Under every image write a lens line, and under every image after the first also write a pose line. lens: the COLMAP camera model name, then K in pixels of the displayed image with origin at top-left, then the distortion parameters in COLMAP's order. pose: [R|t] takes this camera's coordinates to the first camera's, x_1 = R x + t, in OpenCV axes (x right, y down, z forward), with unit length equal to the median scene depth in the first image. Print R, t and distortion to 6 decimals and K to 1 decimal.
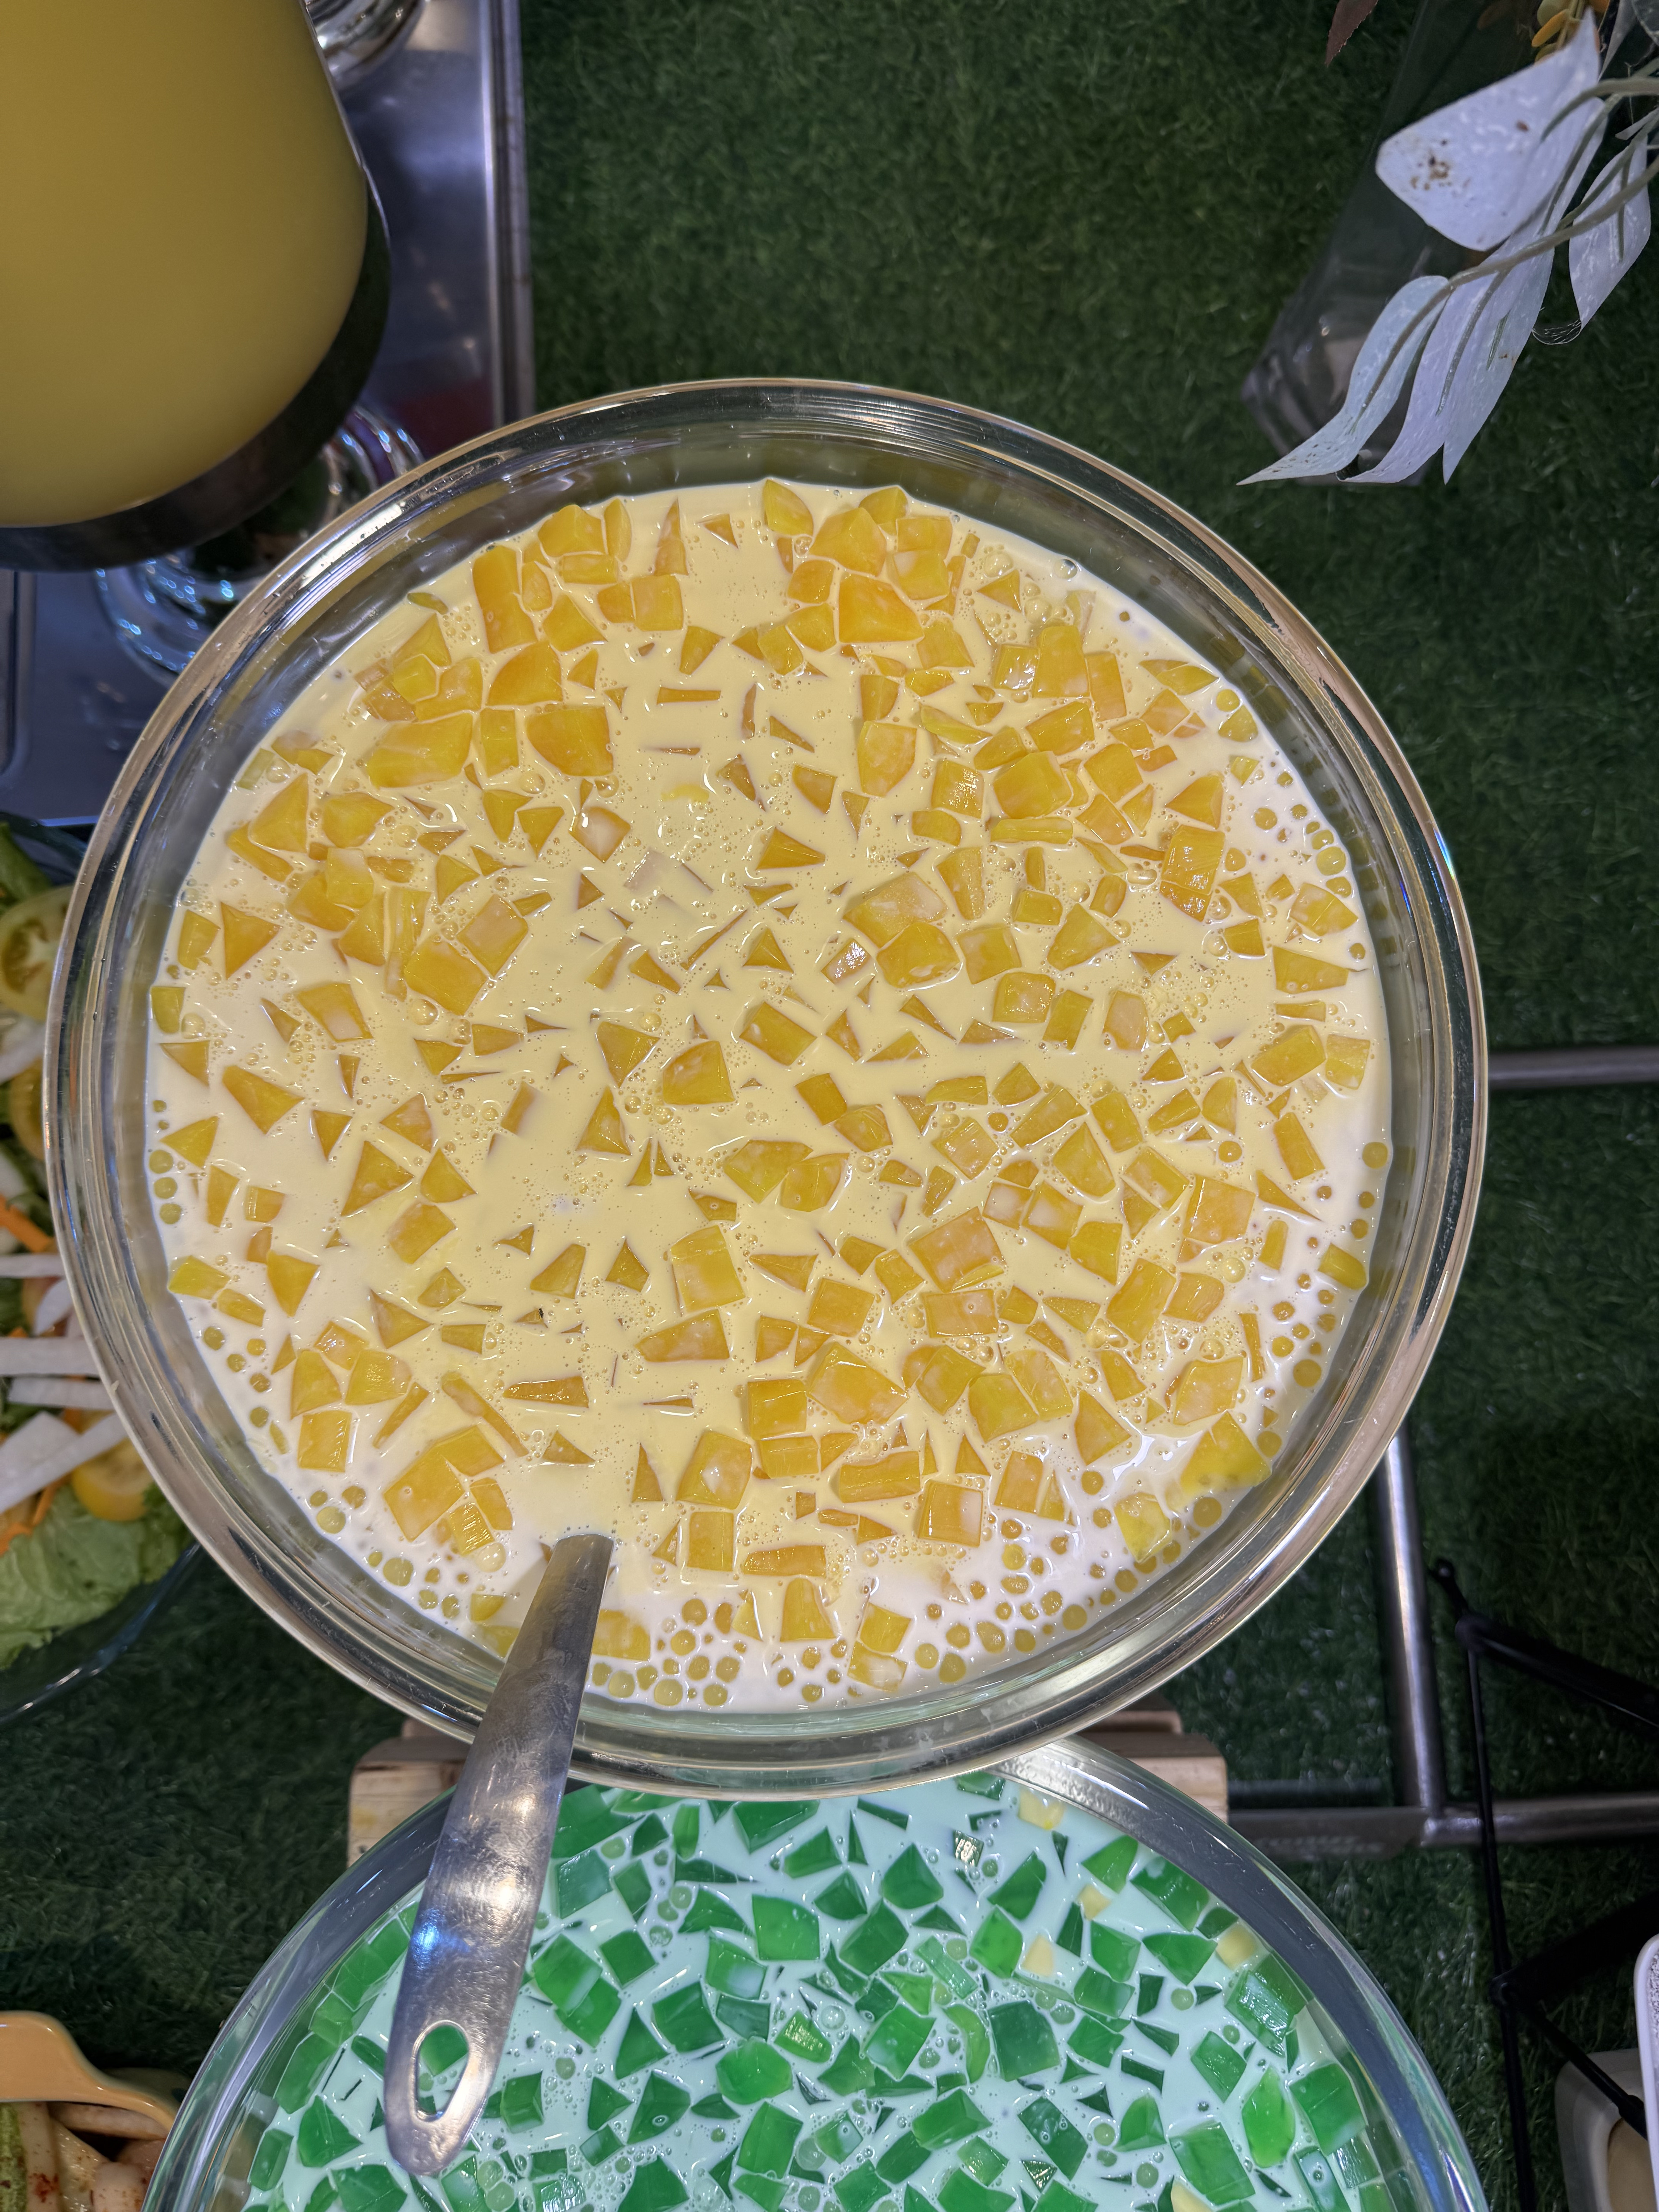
lens RADIAL K [[1557.4, 0, 833.1], [0, 1557.4, 1092.6], [0, 0, 1]] dist [0.029494, -0.025056]
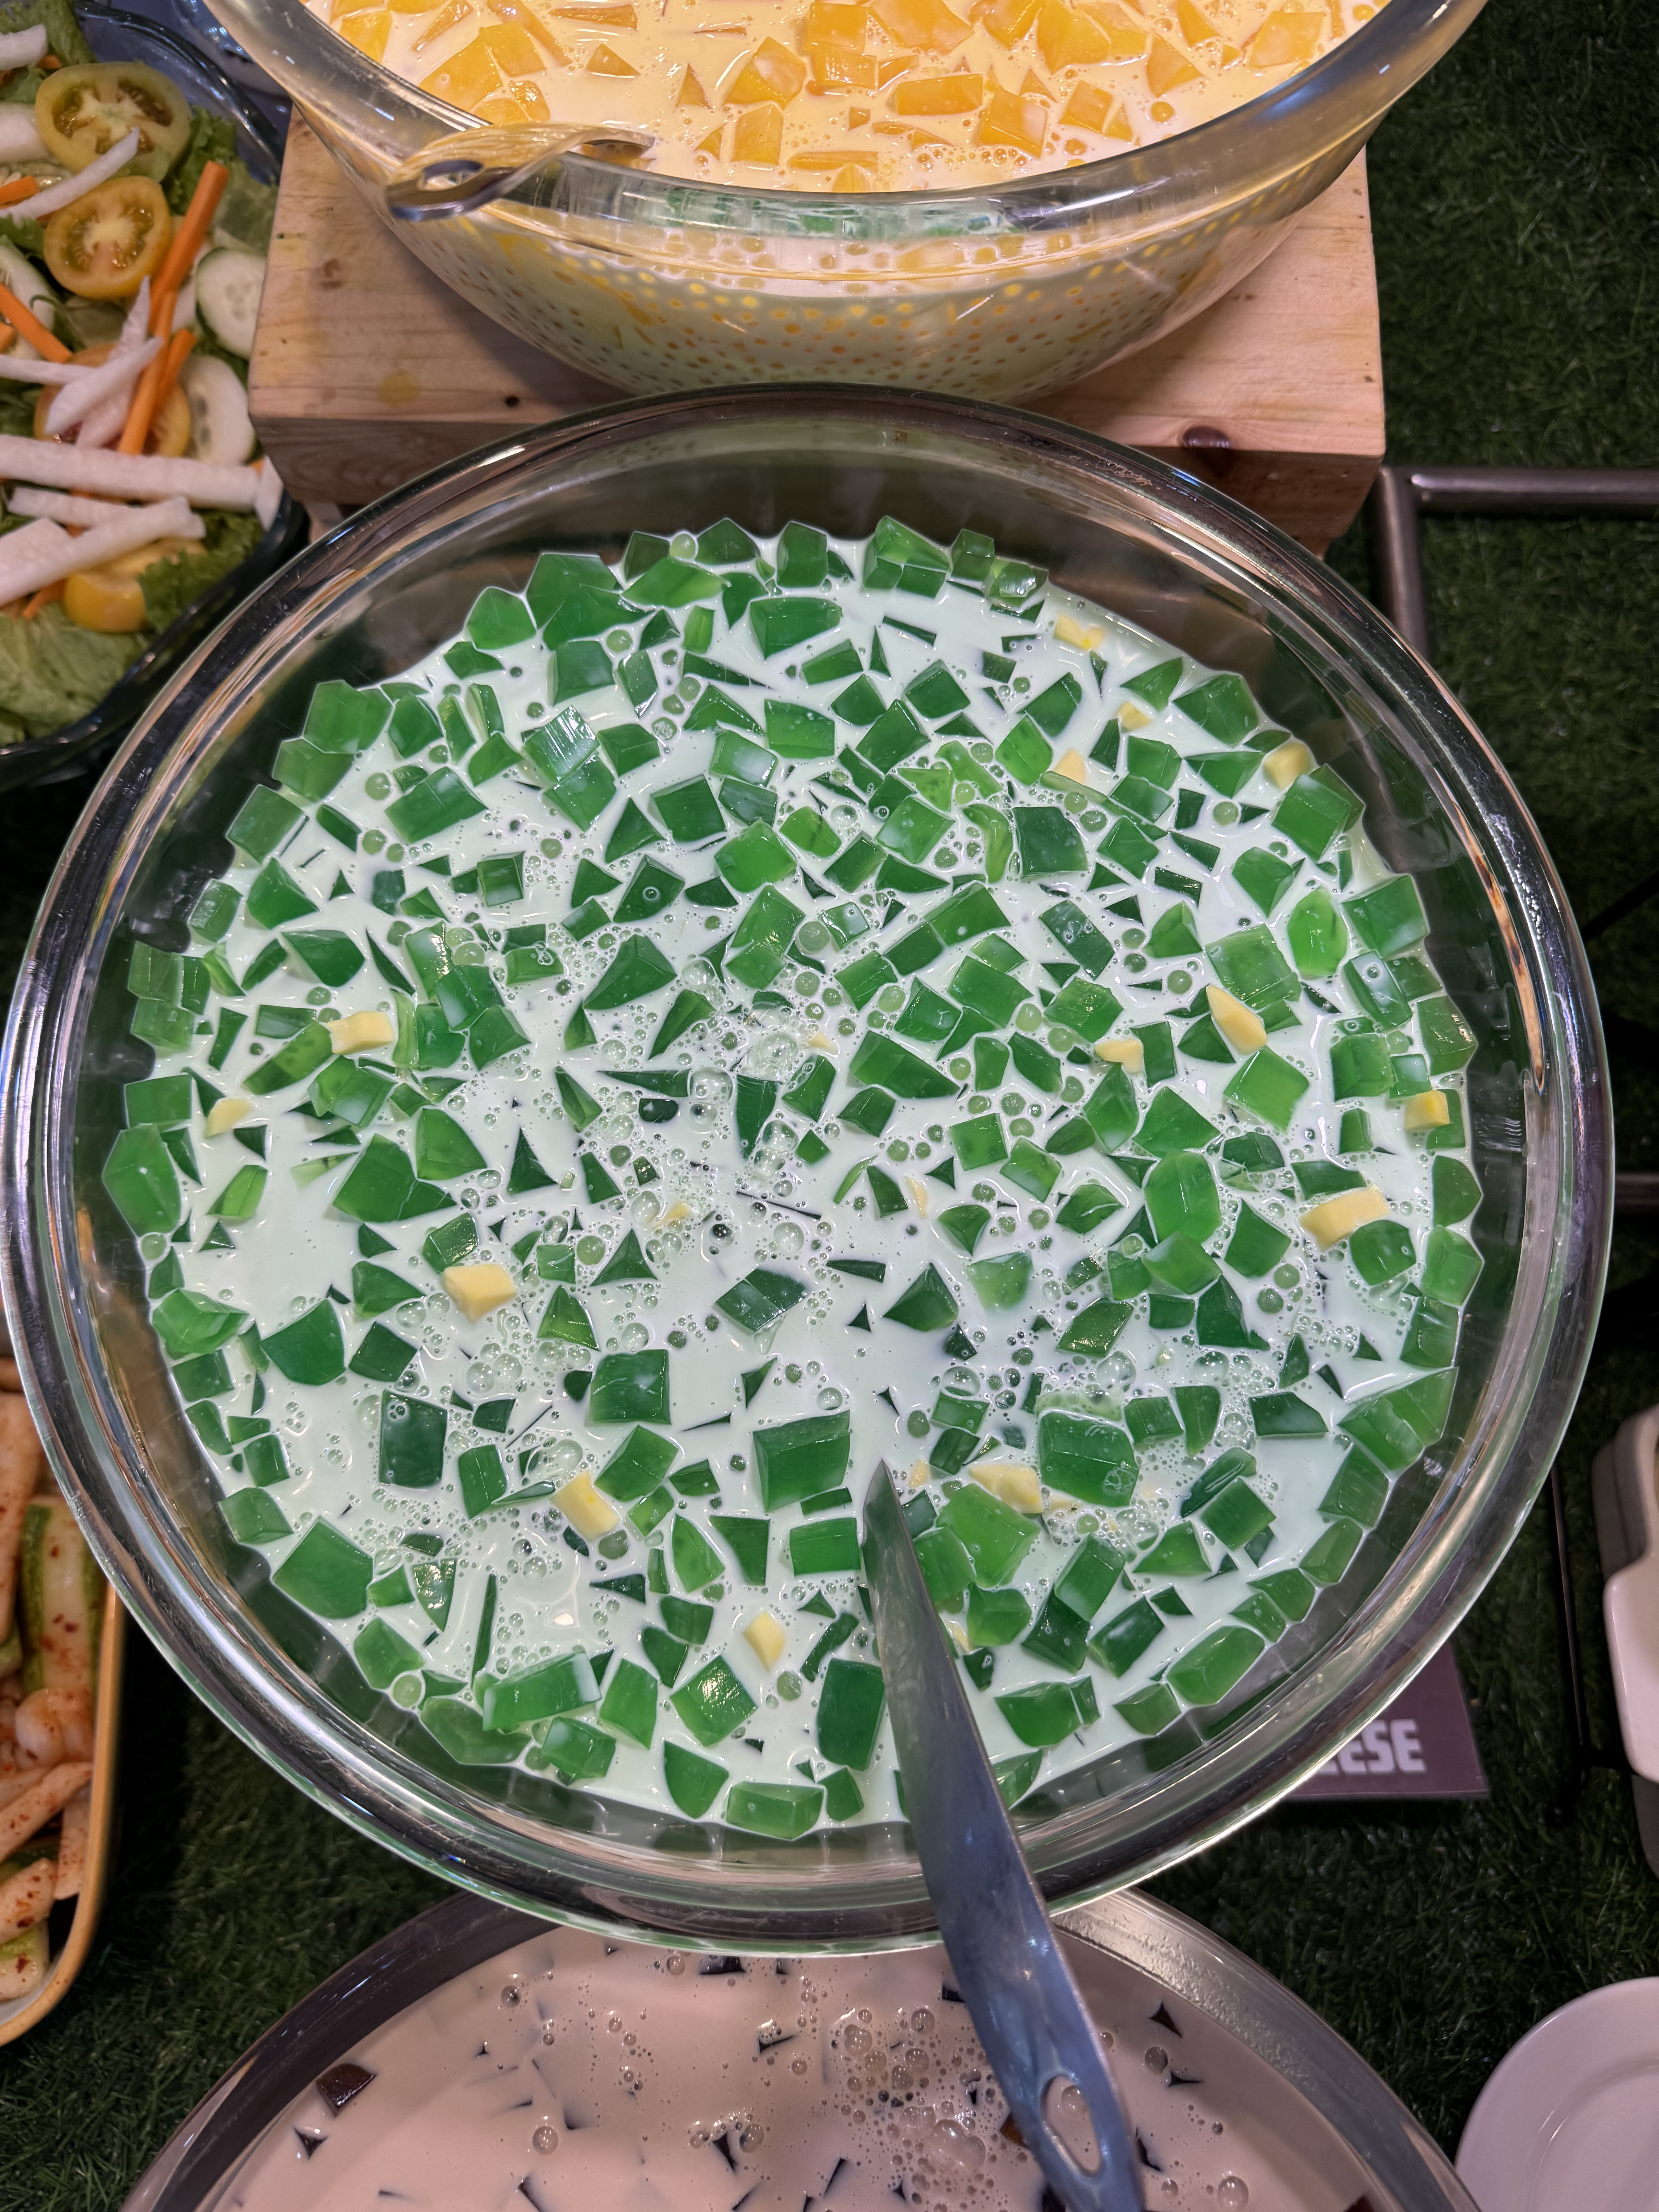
lens RADIAL K [[1557.4, 0, 813.3], [0, 1557.4, 1110.5], [0, 0, 1]] dist [0.029494, -0.025056]
pose [[0.997989, 0.062988, -0.007051, -0.000838], [-0.063382, 0.991803, -0.110947, 0.868212], [0.000005, 0.111171, 0.993801, 0.107858]]
